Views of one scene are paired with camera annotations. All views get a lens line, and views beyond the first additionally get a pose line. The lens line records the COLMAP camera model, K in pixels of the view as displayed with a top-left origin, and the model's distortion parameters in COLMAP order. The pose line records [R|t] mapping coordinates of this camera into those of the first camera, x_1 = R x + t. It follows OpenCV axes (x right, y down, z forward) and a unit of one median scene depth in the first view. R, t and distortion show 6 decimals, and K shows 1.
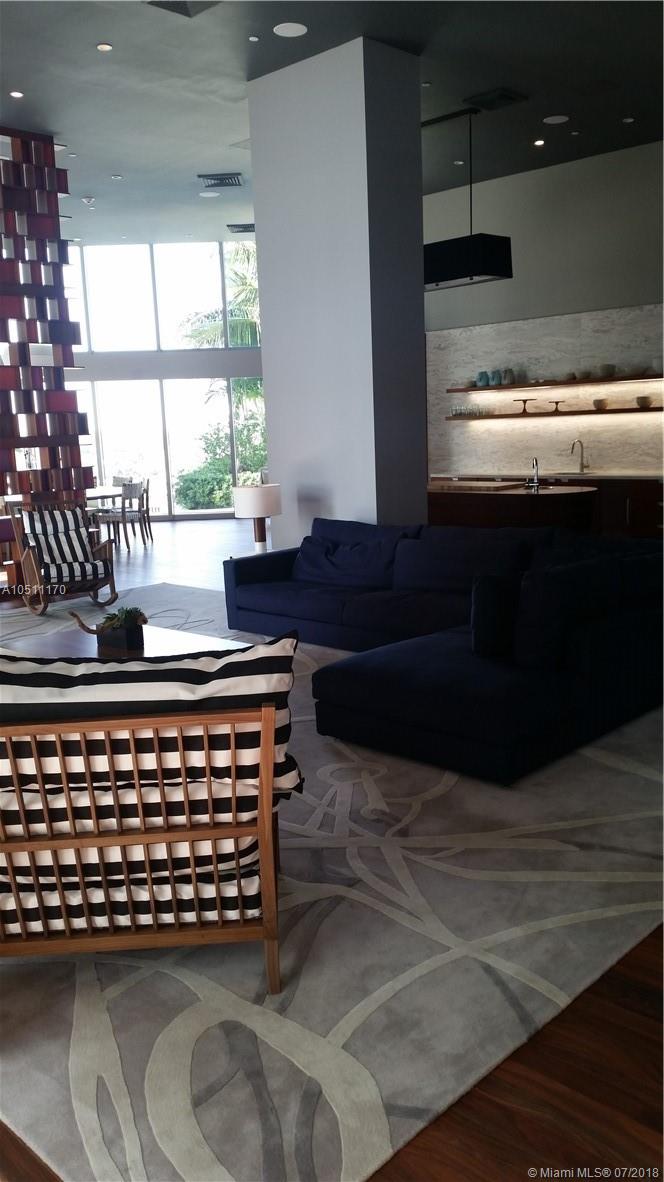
lens RADIAL K [[965.4, 0, 332.0], [0, 965.4, 591.0], [0, 0, 1]] dist [0.225519, -0.549818]
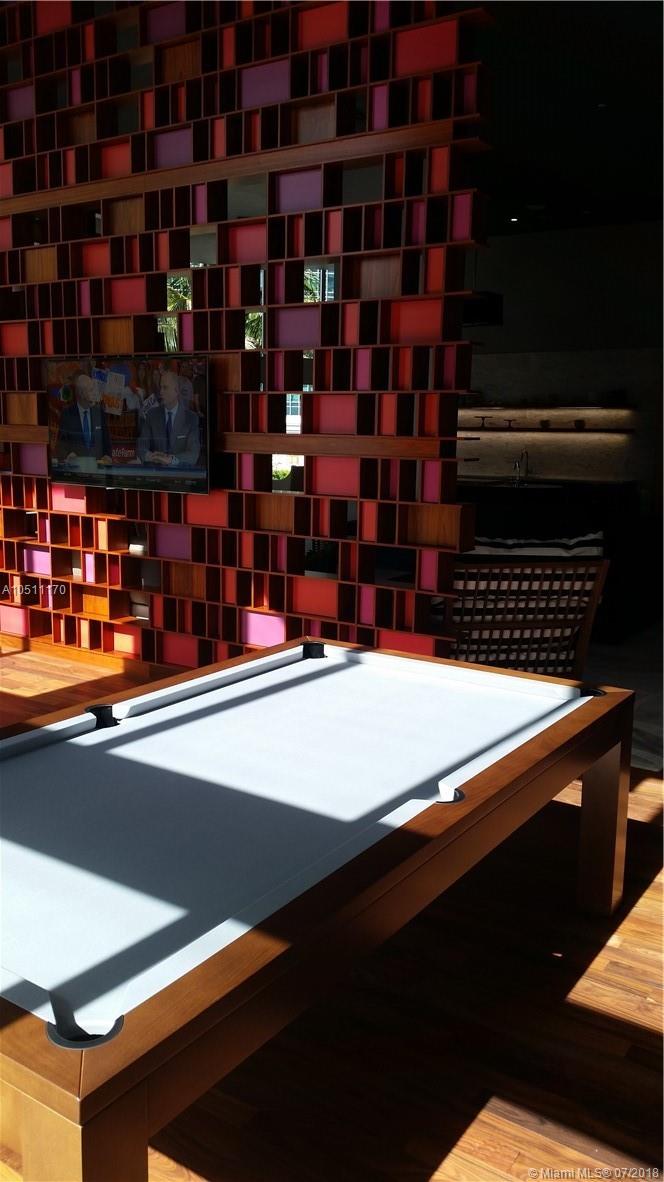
lens RADIAL K [[965.4, 0, 332.0], [0, 965.4, 591.0], [0, 0, 1]] dist [0.225519, -0.549818]
pose [[0.983246, 0.022846, 0.180844, -0.235051], [-0.021383, 0.999721, -0.010036, 0.050363], [-0.181022, 0.006001, 0.983461, -0.222713]]
